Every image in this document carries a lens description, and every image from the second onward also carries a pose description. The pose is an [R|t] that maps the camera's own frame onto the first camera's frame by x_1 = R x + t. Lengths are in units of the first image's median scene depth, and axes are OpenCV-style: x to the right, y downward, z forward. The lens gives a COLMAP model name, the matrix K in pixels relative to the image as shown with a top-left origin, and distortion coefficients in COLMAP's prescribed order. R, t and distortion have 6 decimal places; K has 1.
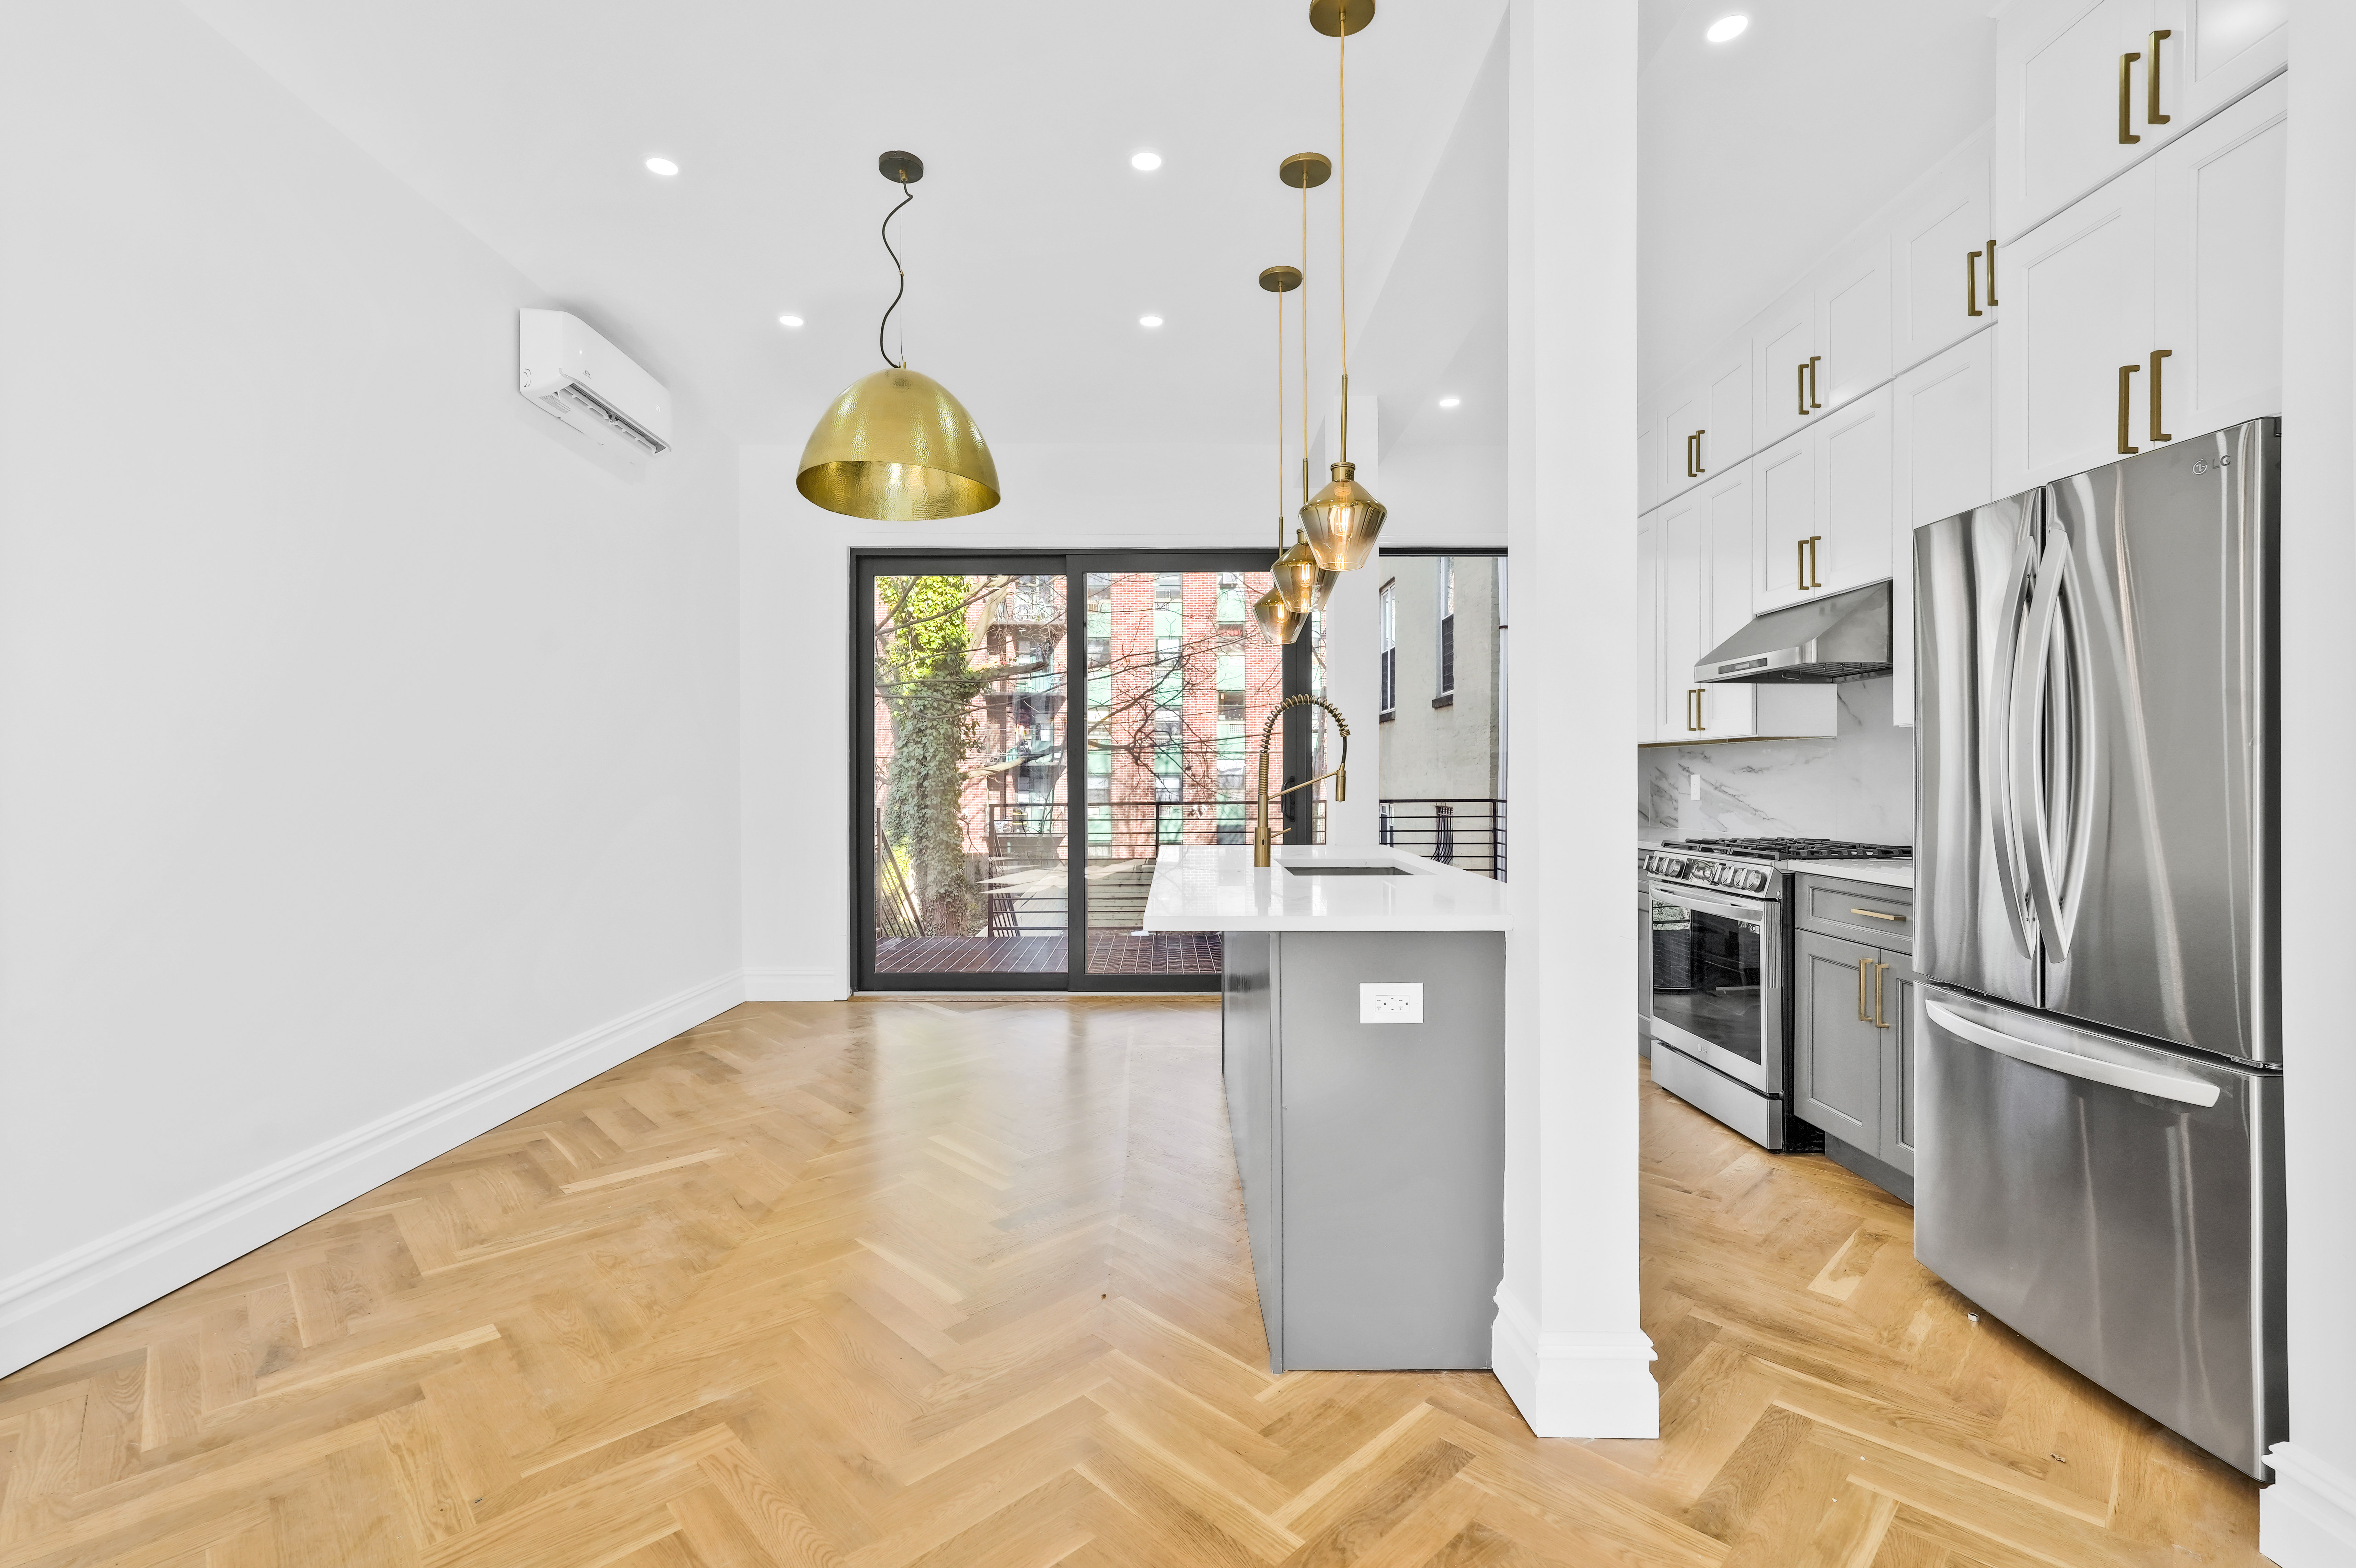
lens RADIAL K [[1042.5, 0, 1148.0], [0, 1042.5, 786.1], [0, 0, 1]] dist [-0.016176, 0.006429]
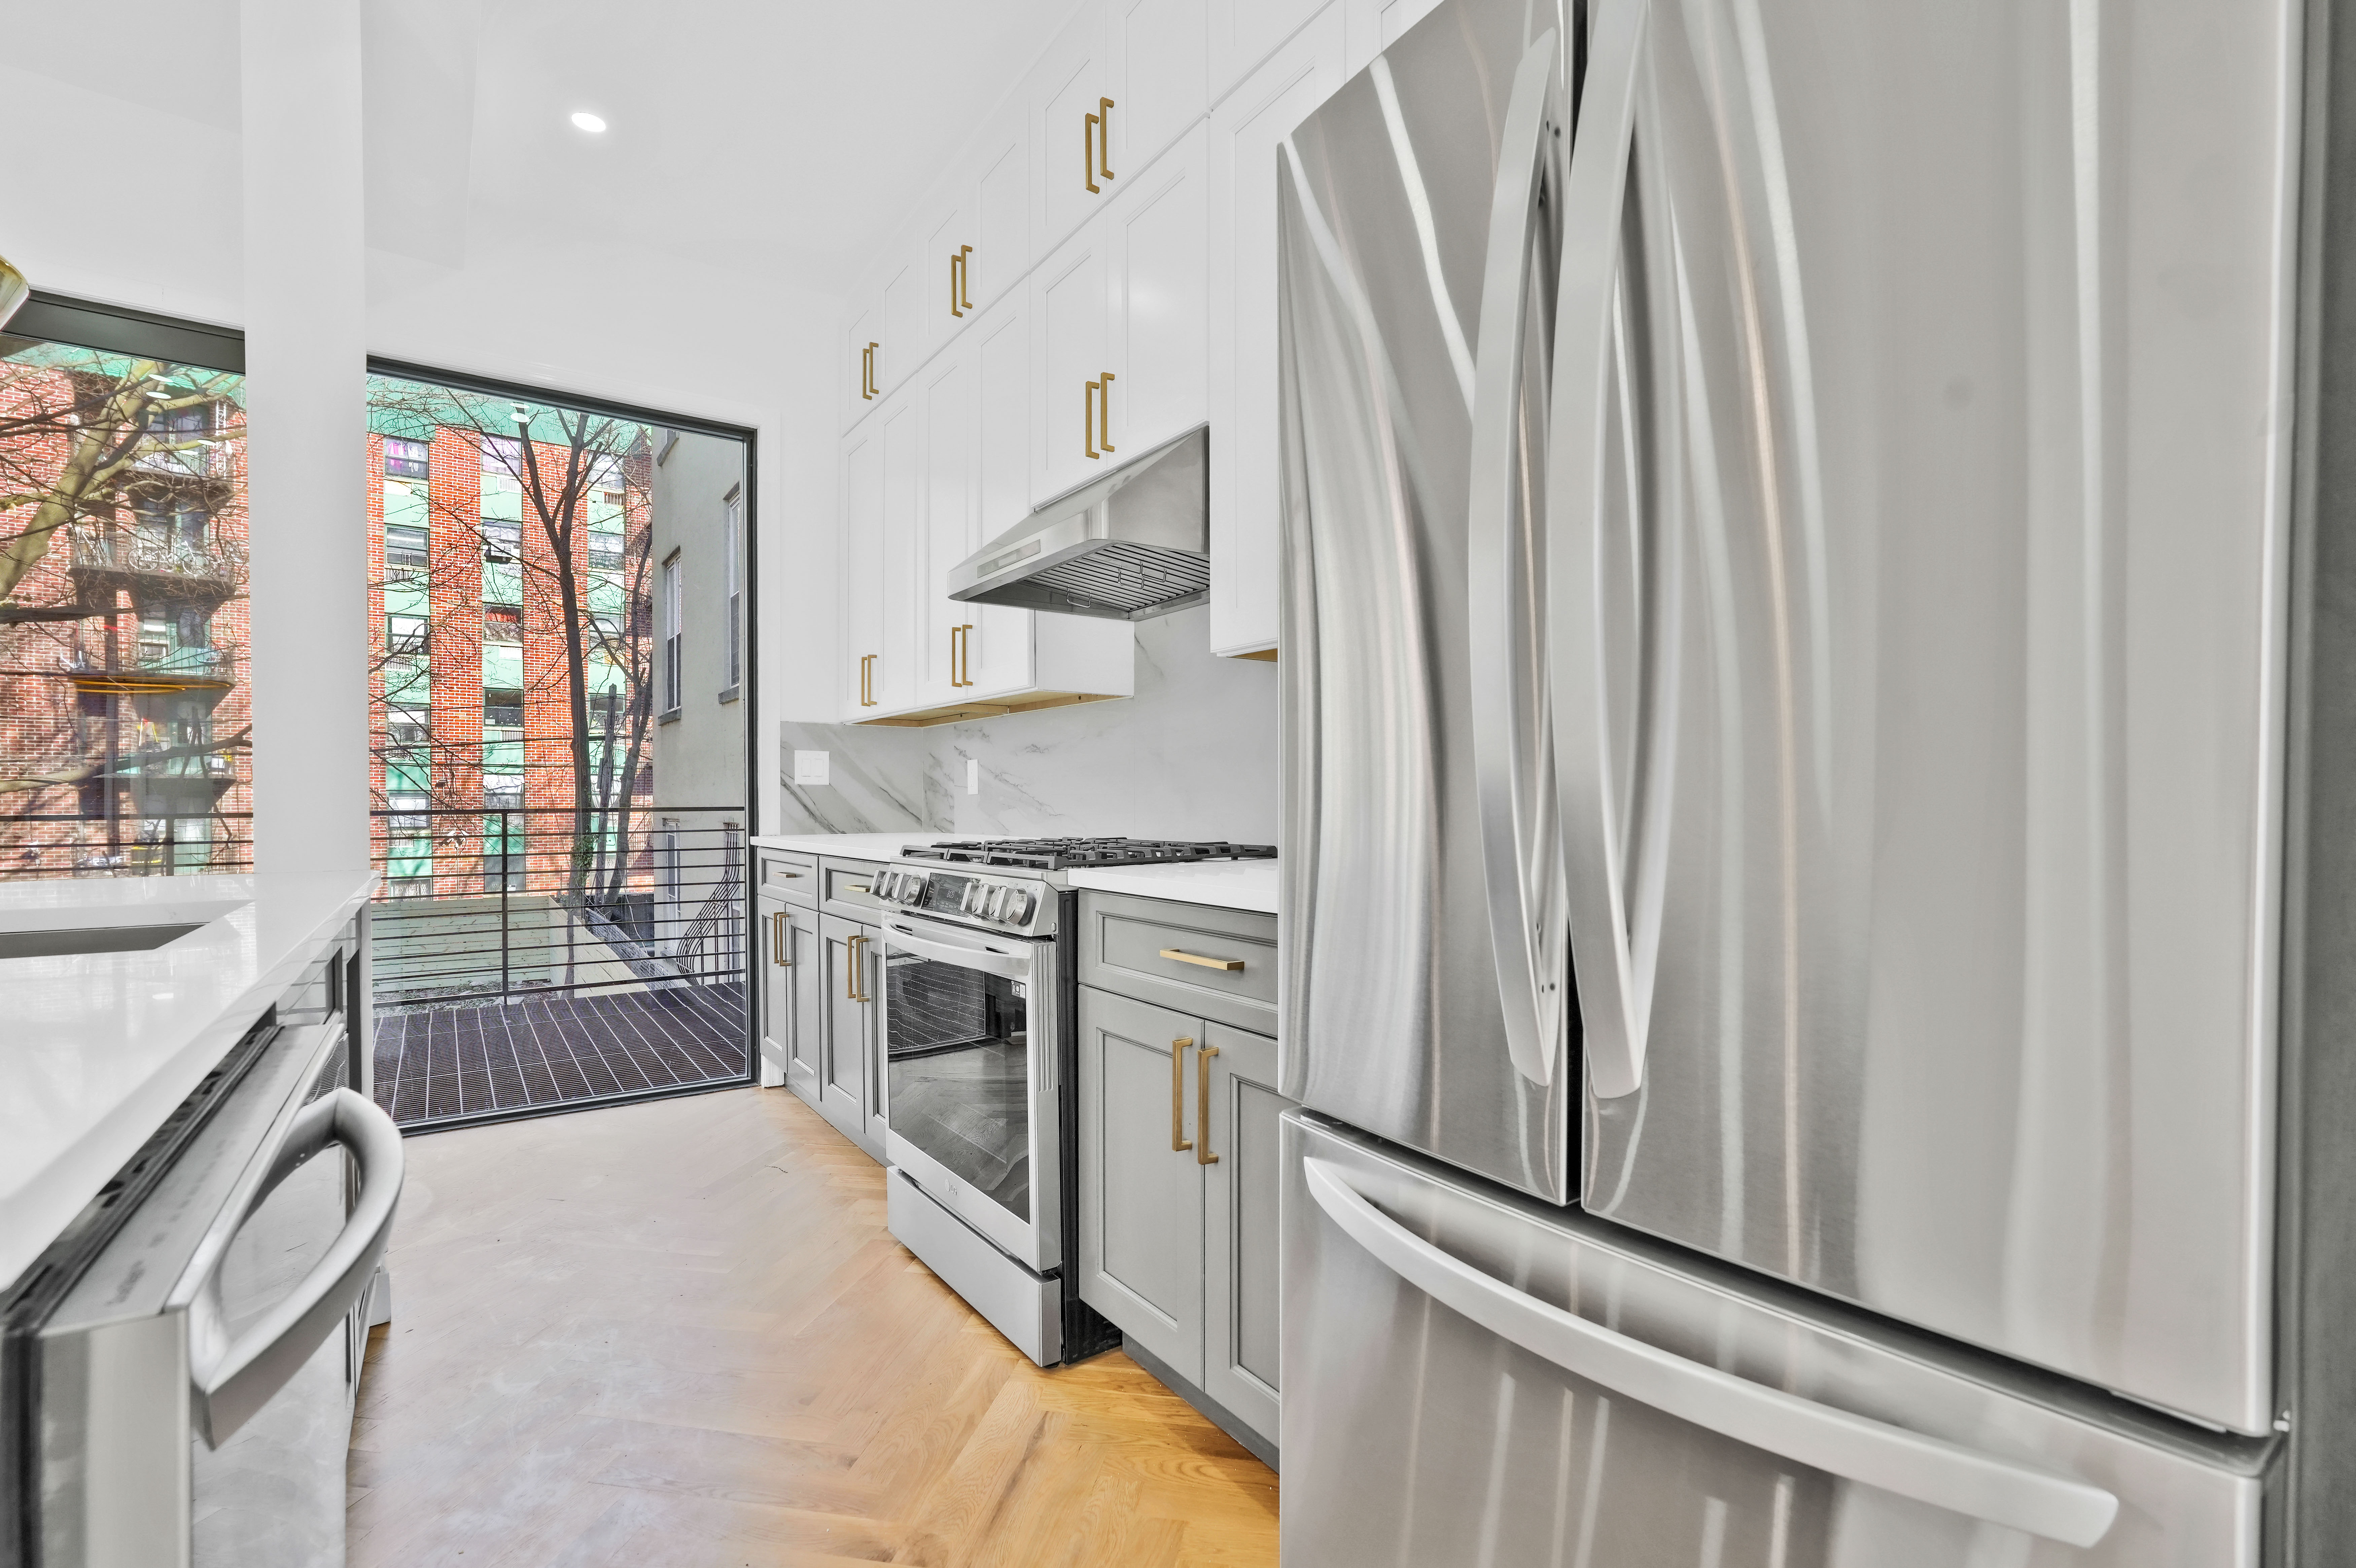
lens RADIAL K [[1042.5, 0, 1179.2], [0, 1042.5, 823.7], [0, 0, 1]] dist [-0.016176, 0.006429]
pose [[0.805865, -0.010878, 0.591999, 0.291988], [0.002848, 0.999891, 0.014495, 0.033944], [-0.592092, -0.009995, 0.805808, 0.445781]]
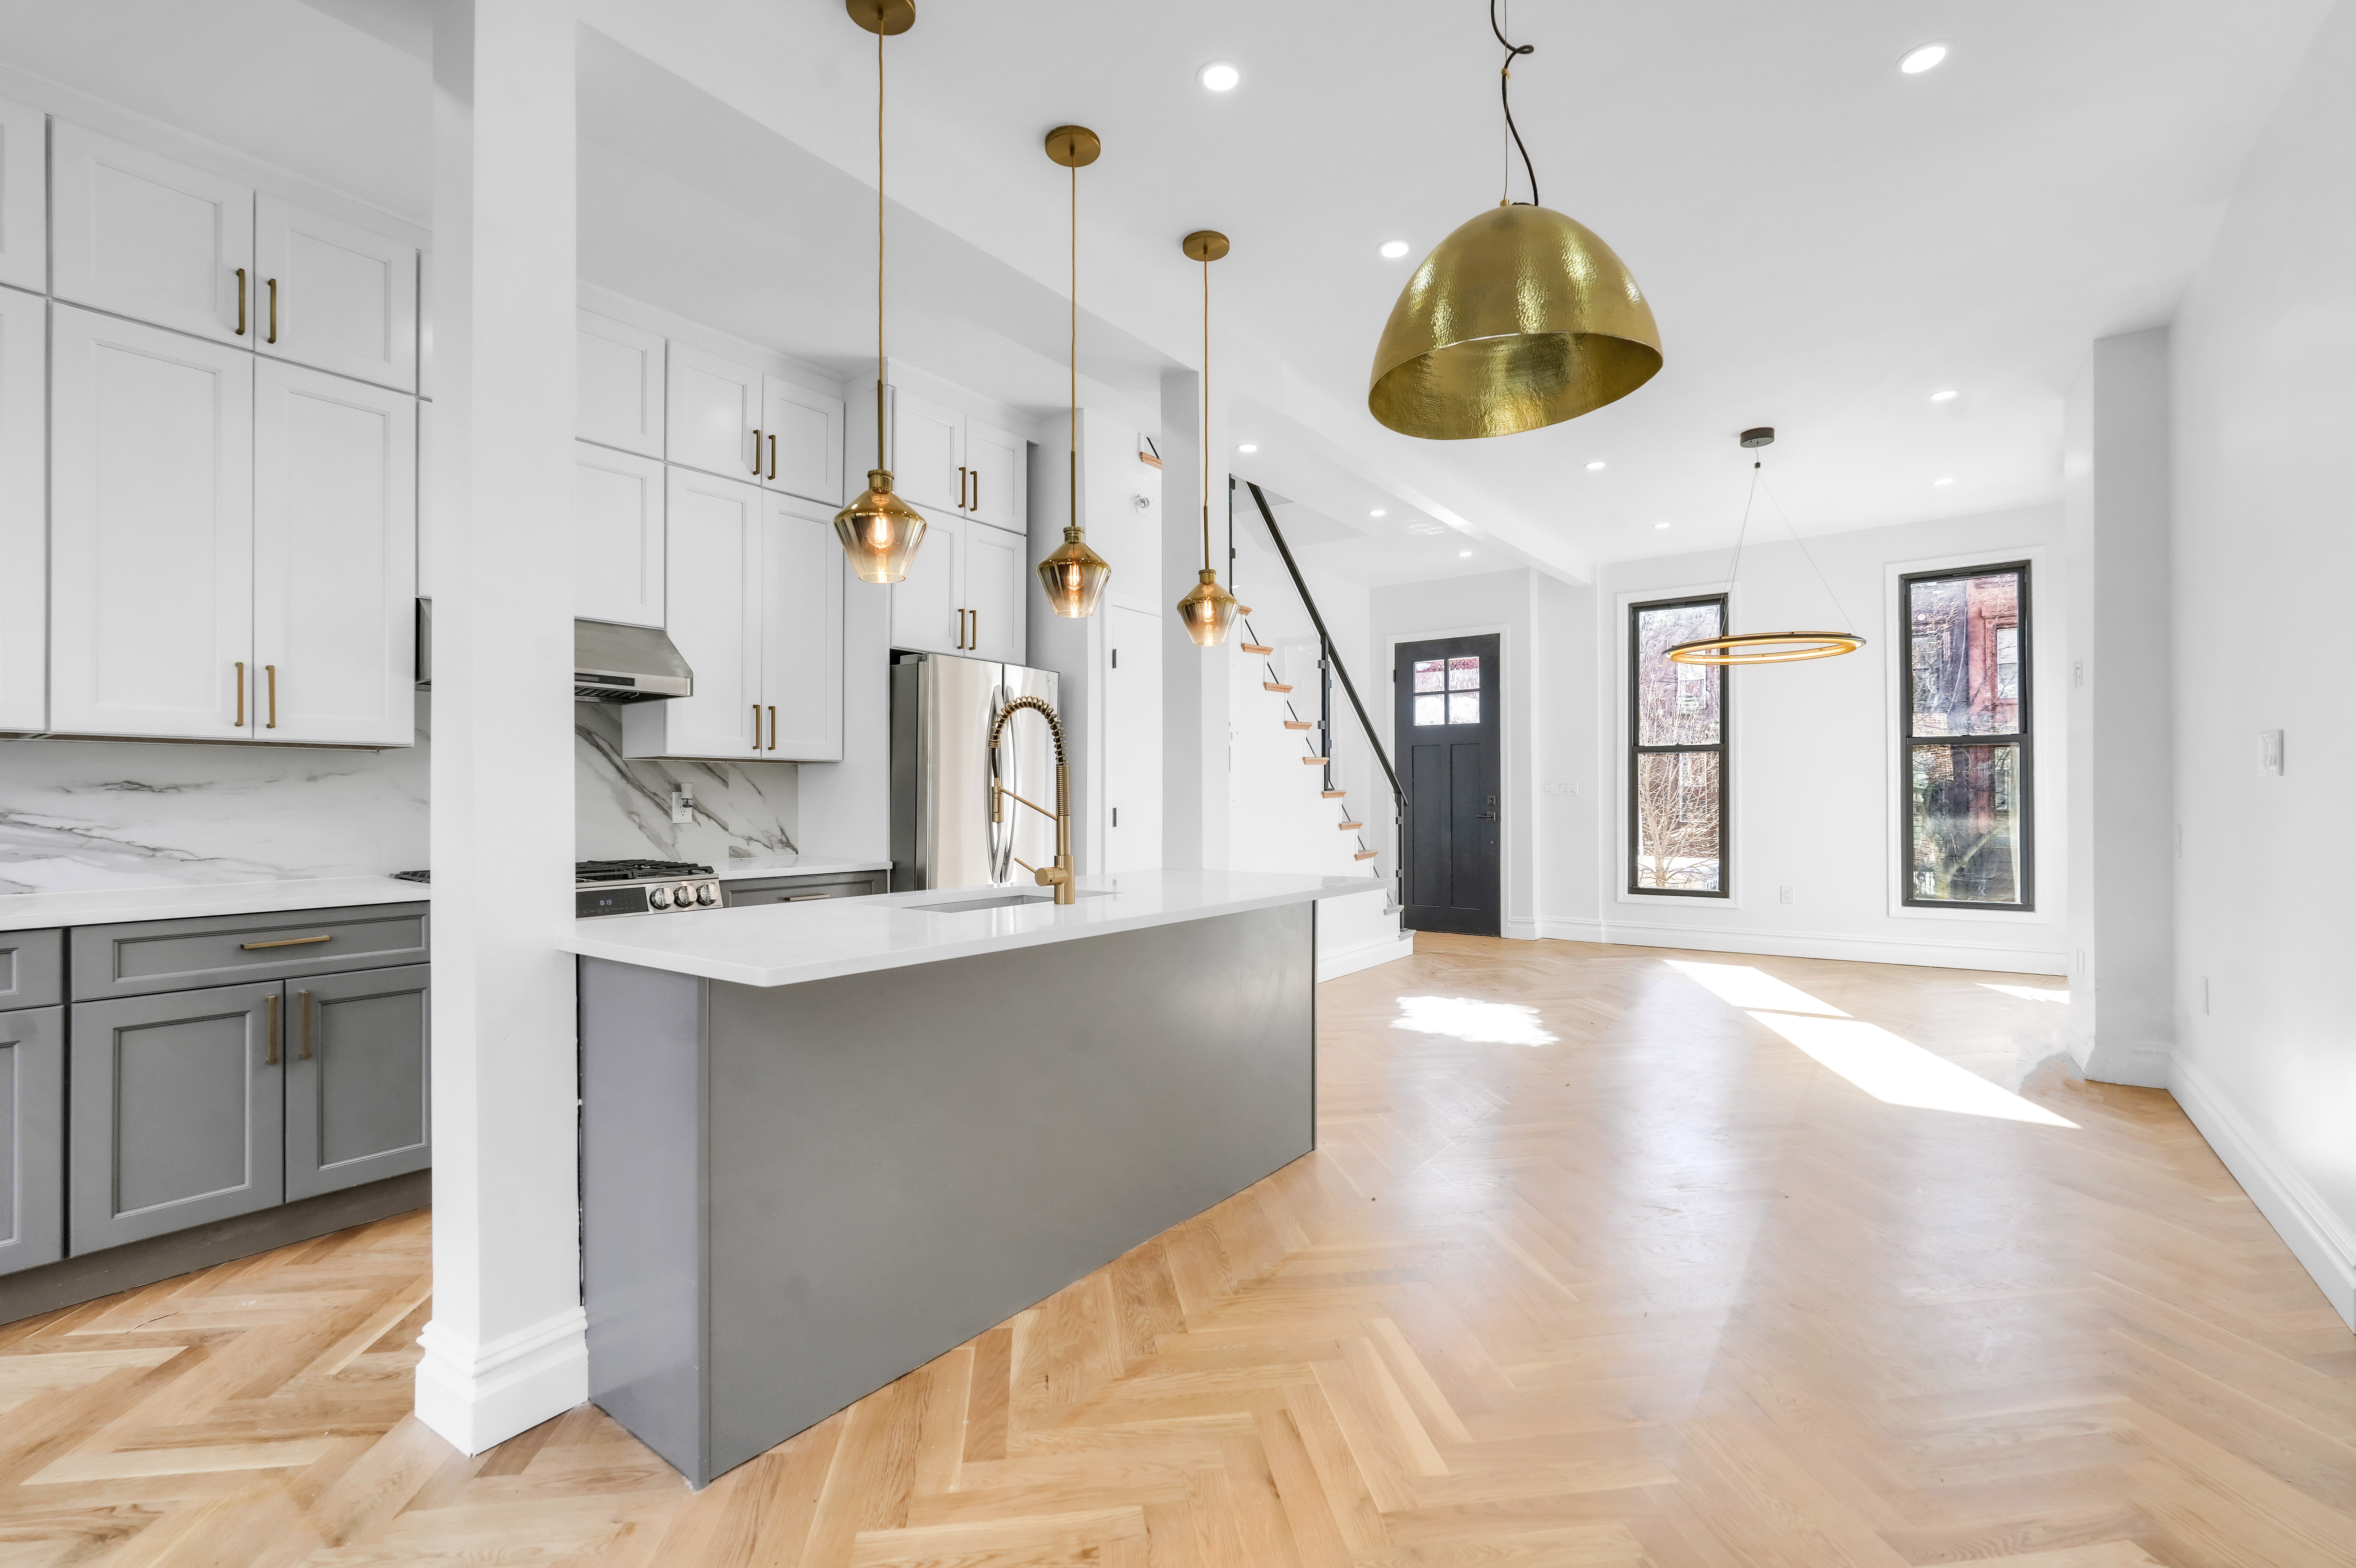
lens RADIAL K [[1042.5, 0, 1174.0], [0, 1042.5, 790.6], [0, 0, 1]] dist [-0.016176, 0.006429]
pose [[-0.813683, 0.008061, 0.581253, -0.400144], [0.008366, 0.999963, -0.002156, -0.009016], [-0.581249, 0.003108, -0.813720, 1.478505]]
